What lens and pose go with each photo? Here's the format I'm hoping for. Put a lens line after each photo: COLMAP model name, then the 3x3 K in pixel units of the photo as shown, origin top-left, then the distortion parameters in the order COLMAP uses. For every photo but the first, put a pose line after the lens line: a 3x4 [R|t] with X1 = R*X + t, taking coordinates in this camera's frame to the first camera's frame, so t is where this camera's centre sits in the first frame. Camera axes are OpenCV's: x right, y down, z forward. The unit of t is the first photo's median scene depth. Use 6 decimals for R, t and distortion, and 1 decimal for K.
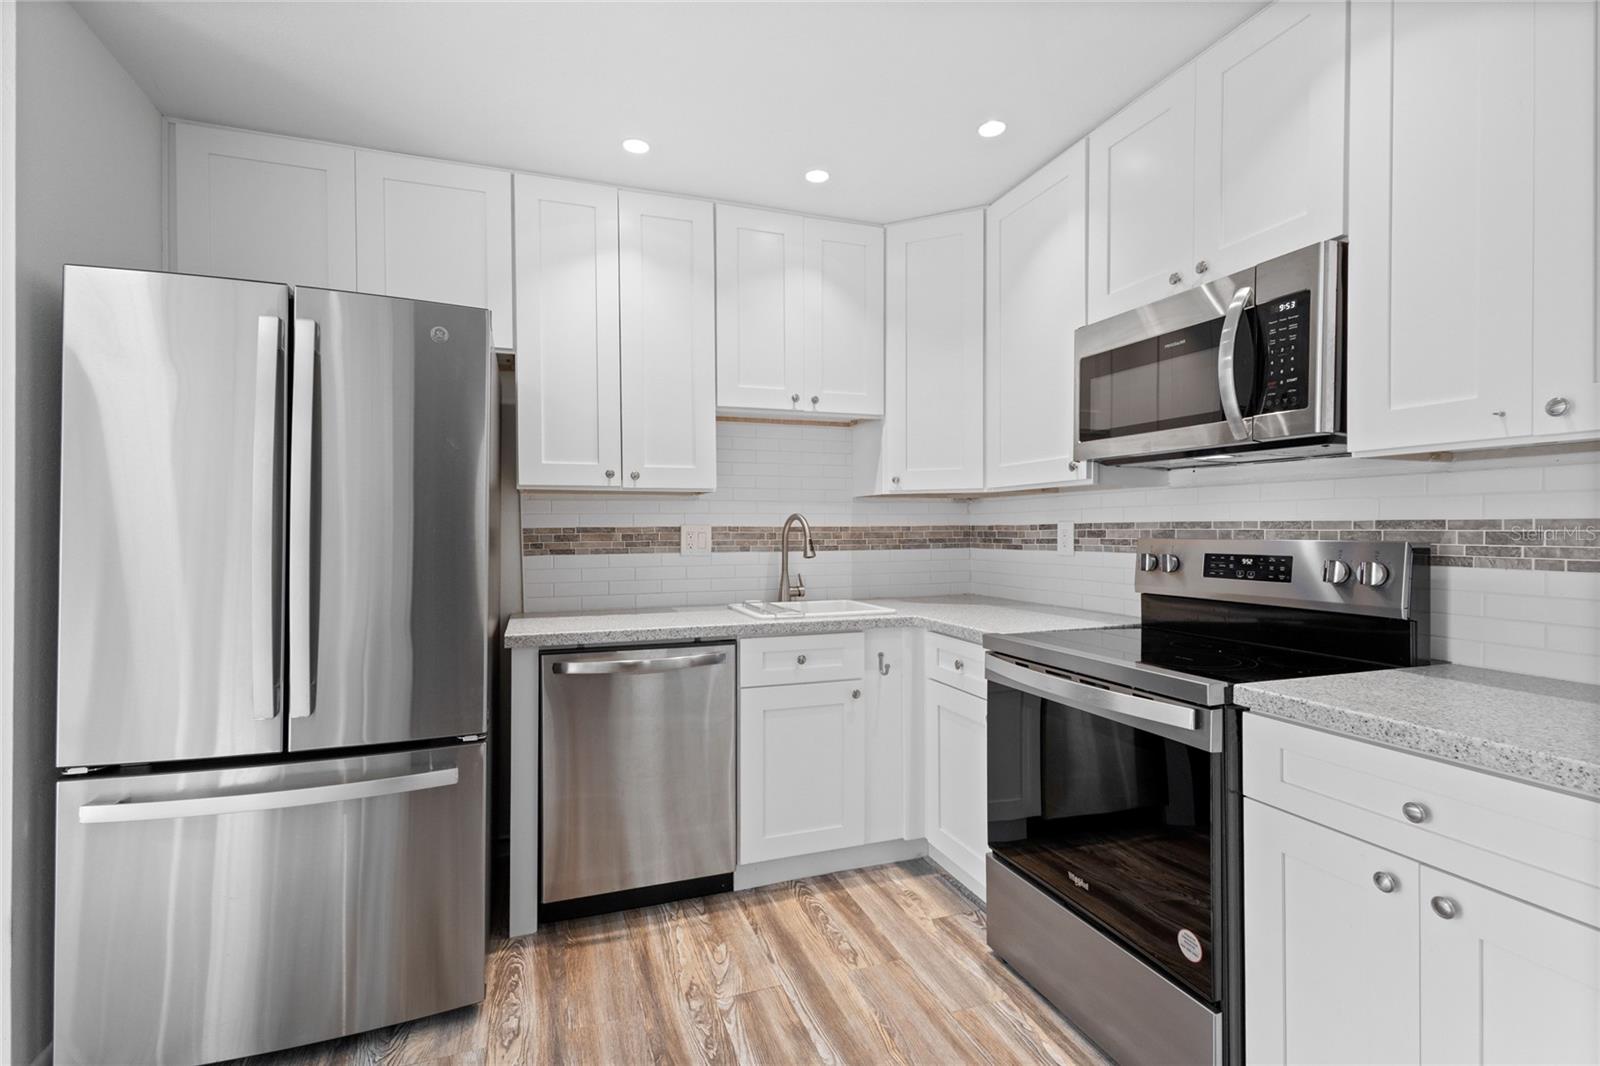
lens RADIAL K [[748.3, 0, 806.8], [0, 748.3, 530.9], [0, 0, 1]] dist [0.007747, -0.001783]
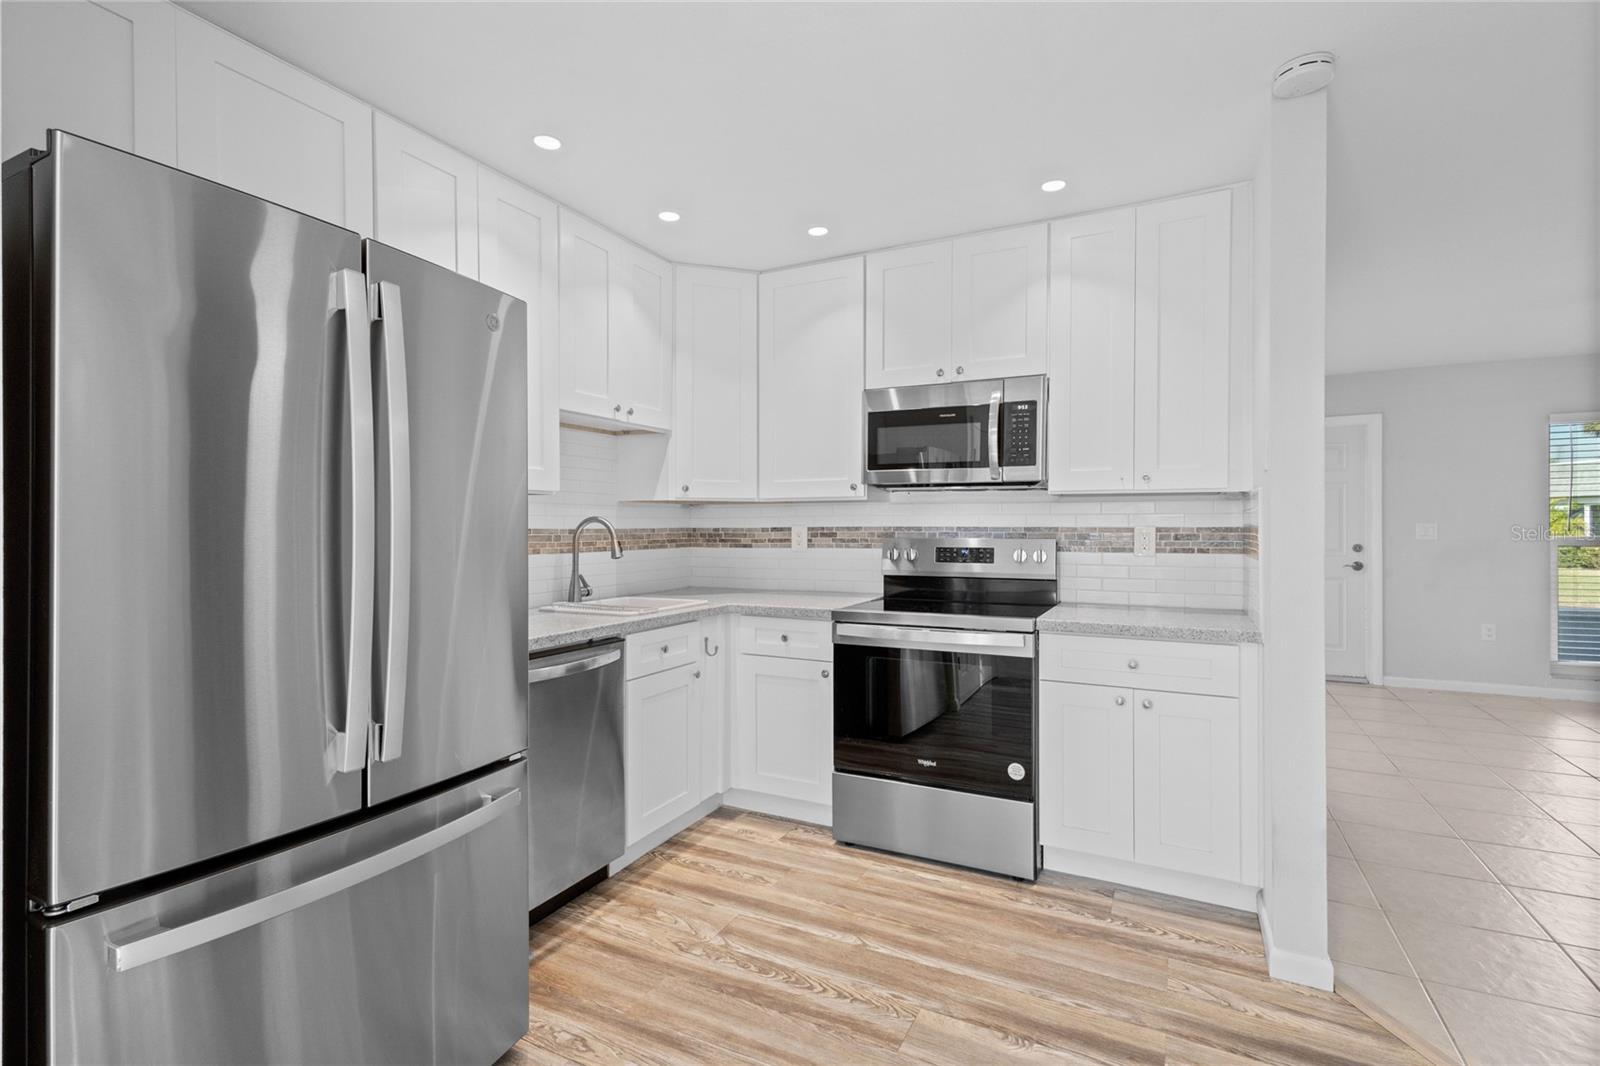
lens RADIAL K [[748.3, 0, 807.8], [0, 748.3, 529.2], [0, 0, 1]] dist [0.007747, -0.001783]
pose [[0.715943, 0.000806, 0.698159, -0.688991], [-0.000228, 1.000000, -0.000921, -0.005630], [-0.698159, 0.000500, 0.715943, 0.060291]]
